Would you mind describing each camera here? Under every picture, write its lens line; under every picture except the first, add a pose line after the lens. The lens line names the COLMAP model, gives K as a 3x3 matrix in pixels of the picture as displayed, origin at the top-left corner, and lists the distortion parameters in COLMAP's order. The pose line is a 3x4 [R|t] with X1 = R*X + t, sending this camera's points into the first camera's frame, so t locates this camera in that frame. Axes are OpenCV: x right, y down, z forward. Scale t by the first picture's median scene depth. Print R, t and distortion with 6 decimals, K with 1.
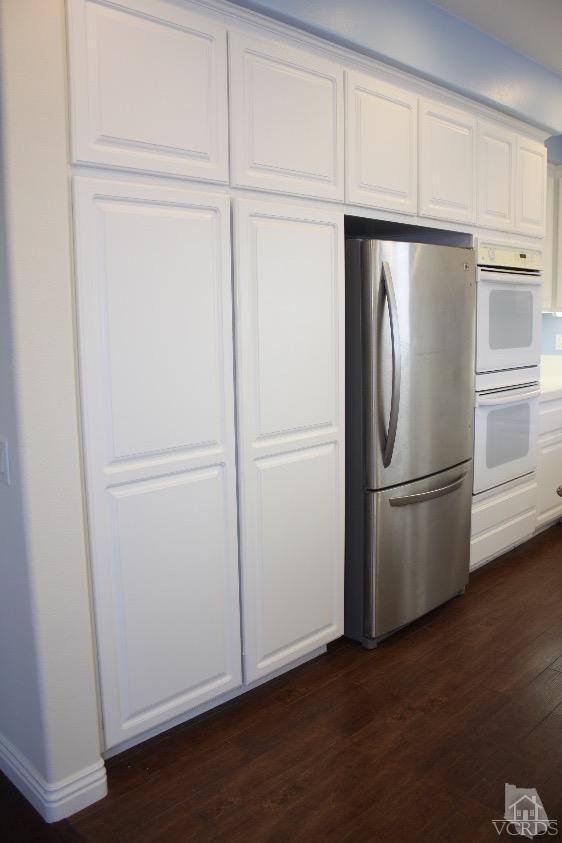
lens RADIAL K [[703.9, 0, 281.0], [0, 703.9, 421.5], [0, 0, 1]] dist [-0.171715, 0.179022]
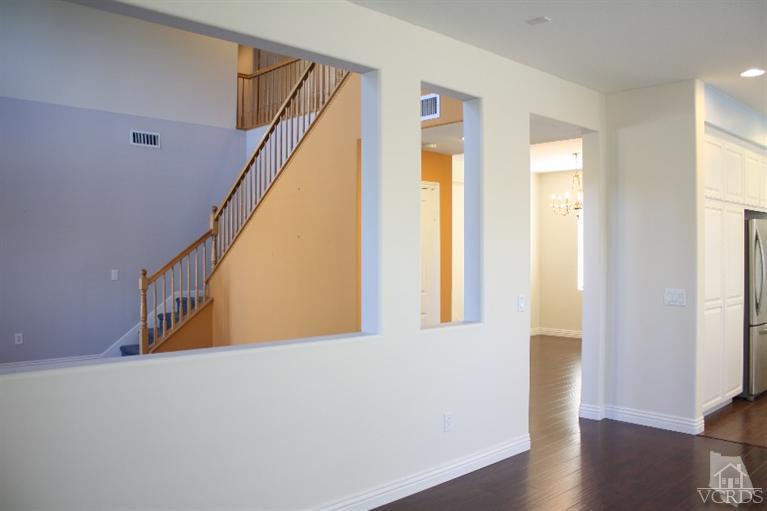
lens RADIAL K [[640.4, 0, 383.3], [0, 640.4, 244.4], [0, 0, 1]] dist [-0.171715, 0.179022]
pose [[0.999771, 0.019008, -0.009851, -1.075377], [-0.020300, 0.987840, -0.154142, 0.172283], [0.006801, 0.154307, 0.988000, -1.050626]]
